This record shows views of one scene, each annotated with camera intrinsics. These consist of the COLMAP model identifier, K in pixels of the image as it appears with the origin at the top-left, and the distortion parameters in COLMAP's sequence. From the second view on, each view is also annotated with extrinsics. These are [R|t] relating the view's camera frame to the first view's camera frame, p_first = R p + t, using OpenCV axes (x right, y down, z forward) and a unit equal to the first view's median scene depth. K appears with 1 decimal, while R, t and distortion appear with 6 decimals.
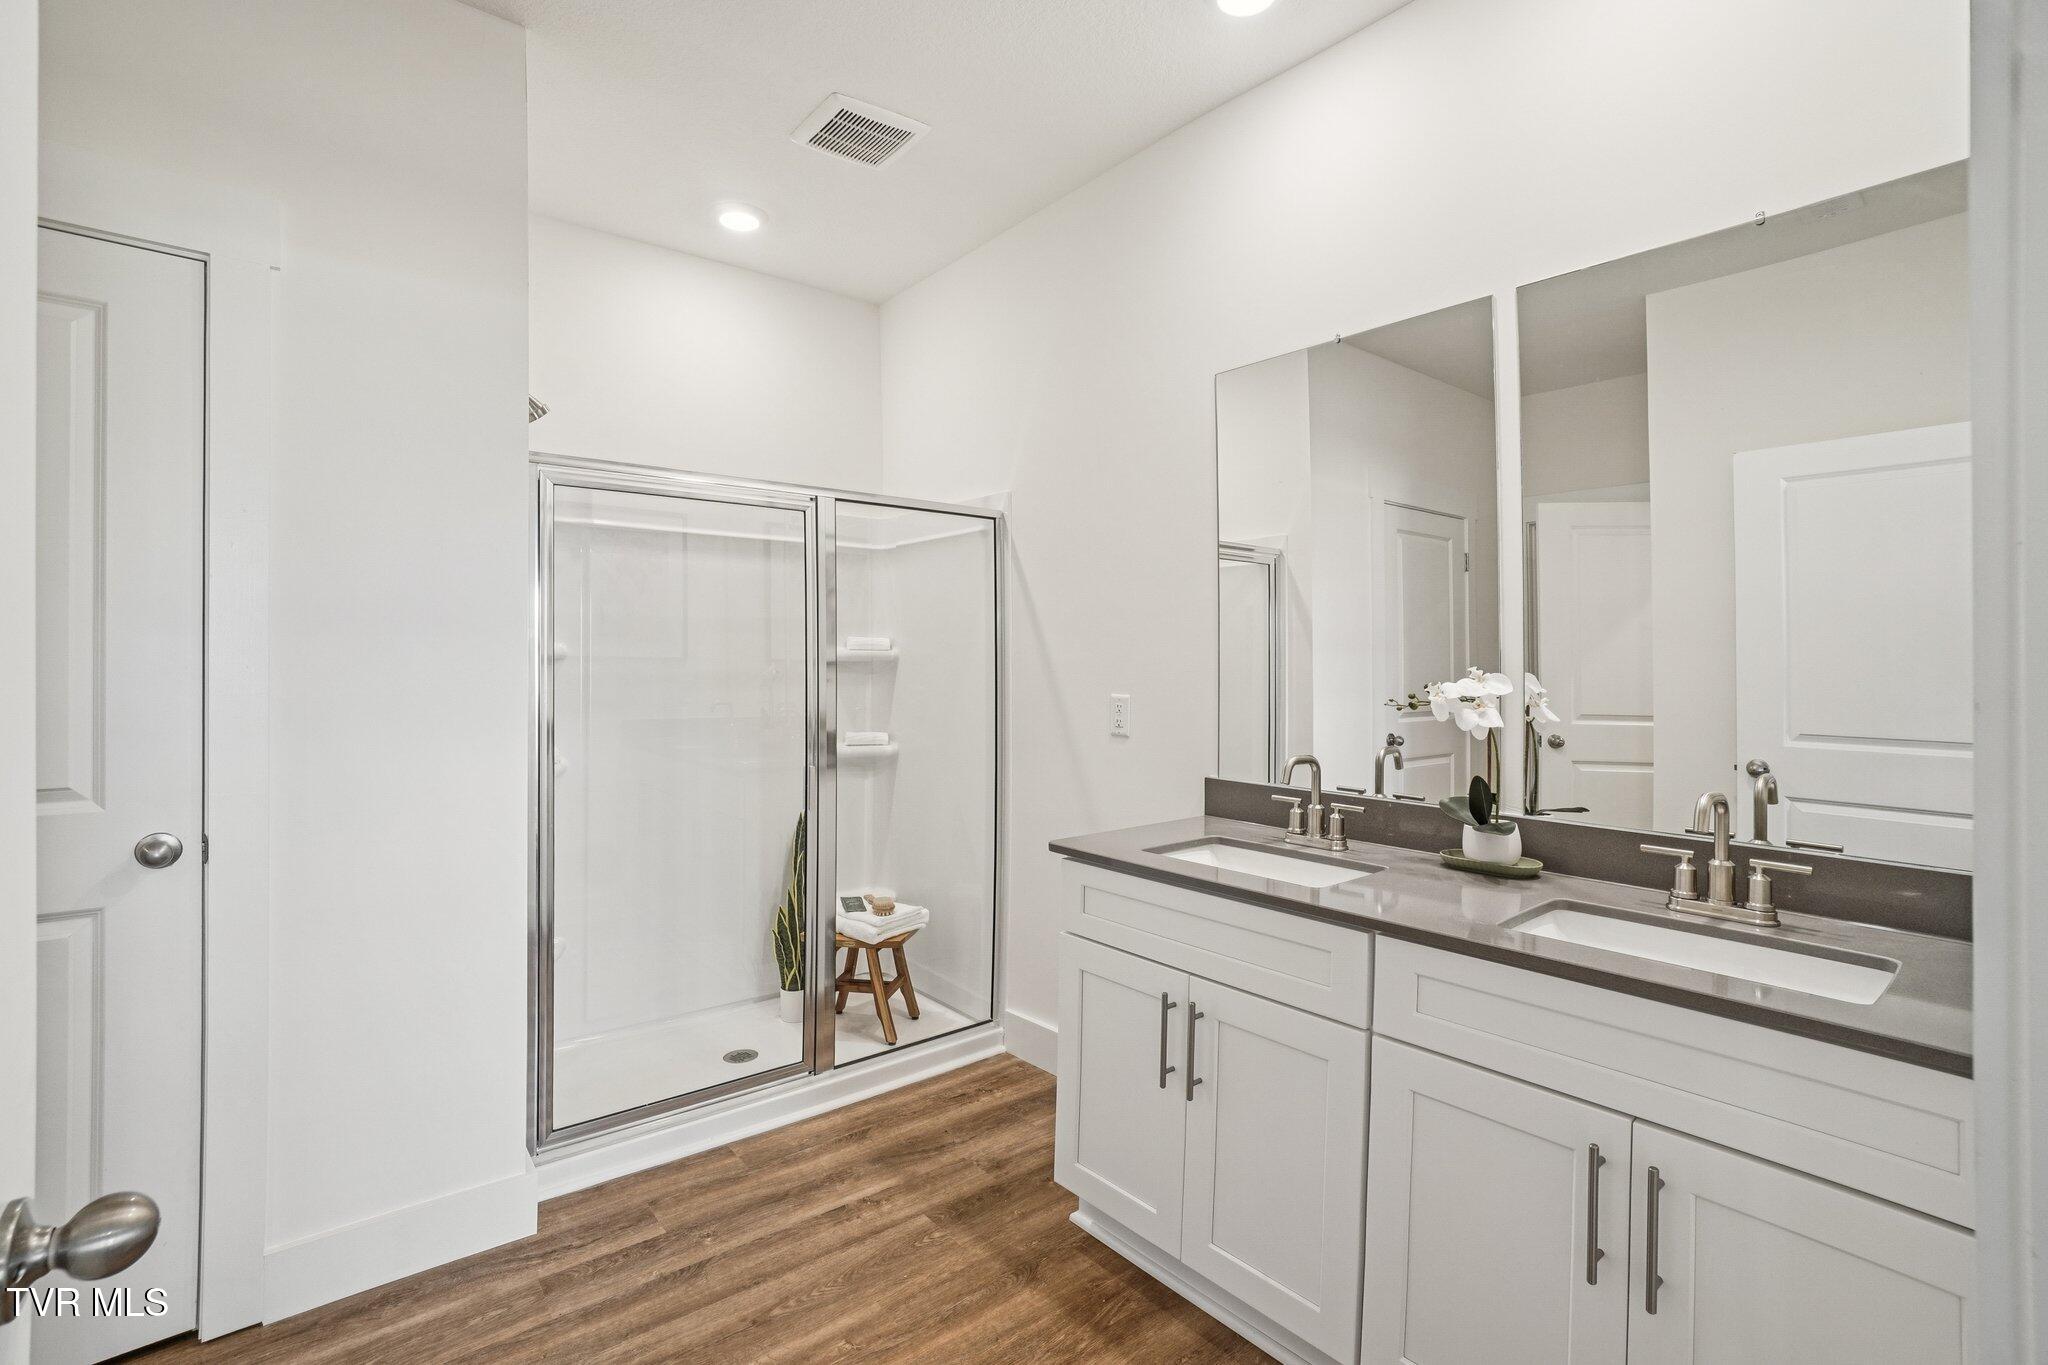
lens RADIAL K [[875.5, 0, 1025.6], [0, 875.5, 636.6], [0, 0, 1]] dist [0.000687, -0.000223]
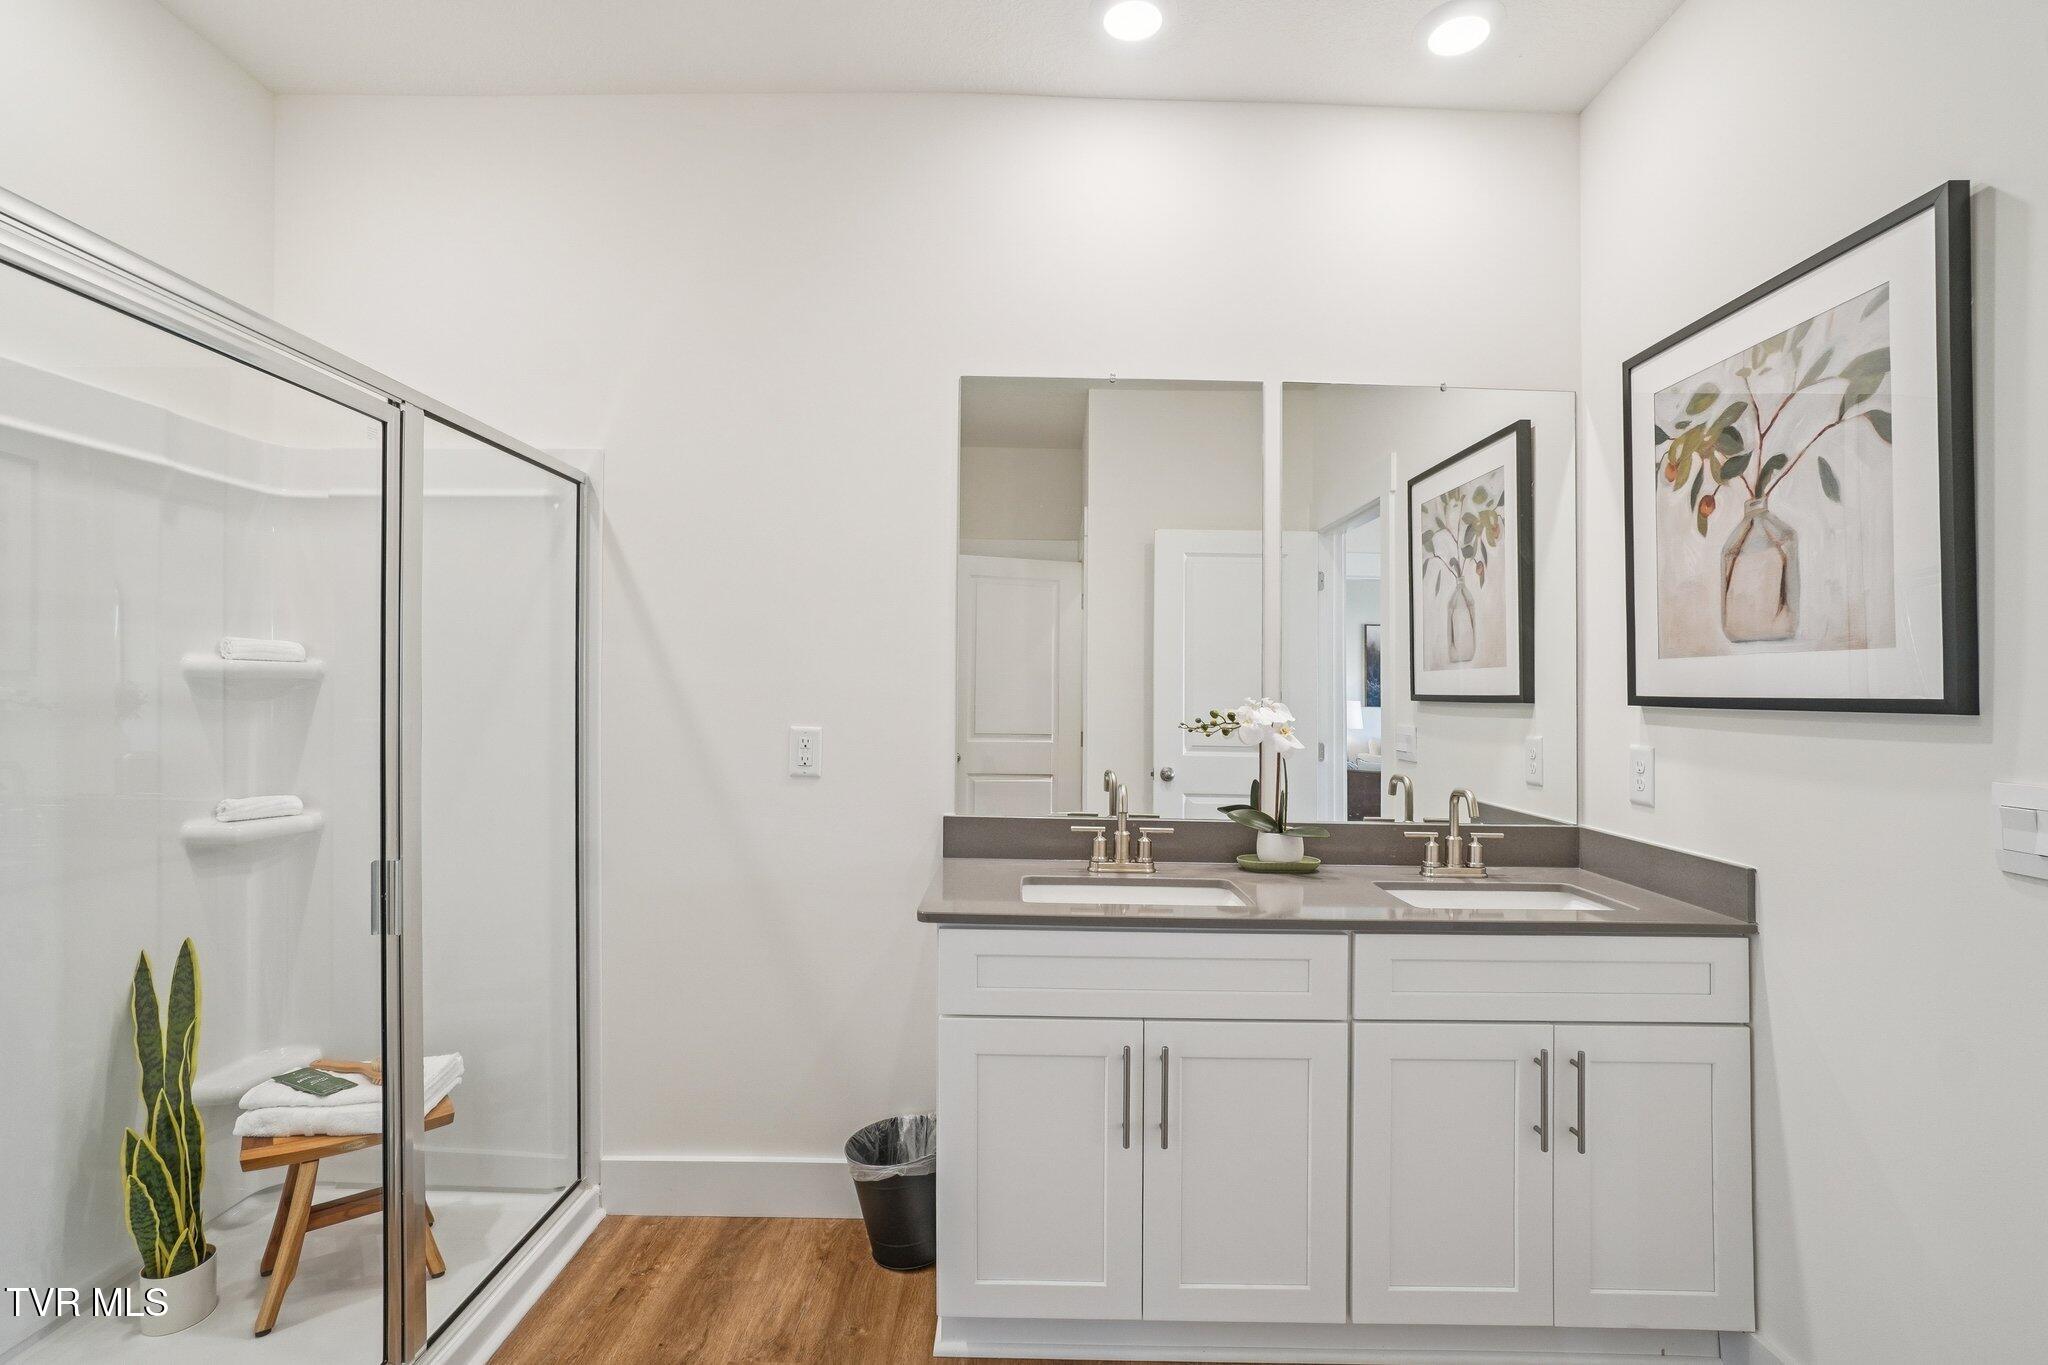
lens RADIAL K [[914.8, 0, 1024.0], [0, 914.8, 682.5], [0, 0, 1]] dist [-0.012206, 0.000106]
pose [[0.676499, 0.015270, 0.736285, -0.462221], [-0.035268, 0.999310, 0.011680, 0.008544], [-0.735599, -0.033868, 0.676570, 0.316546]]
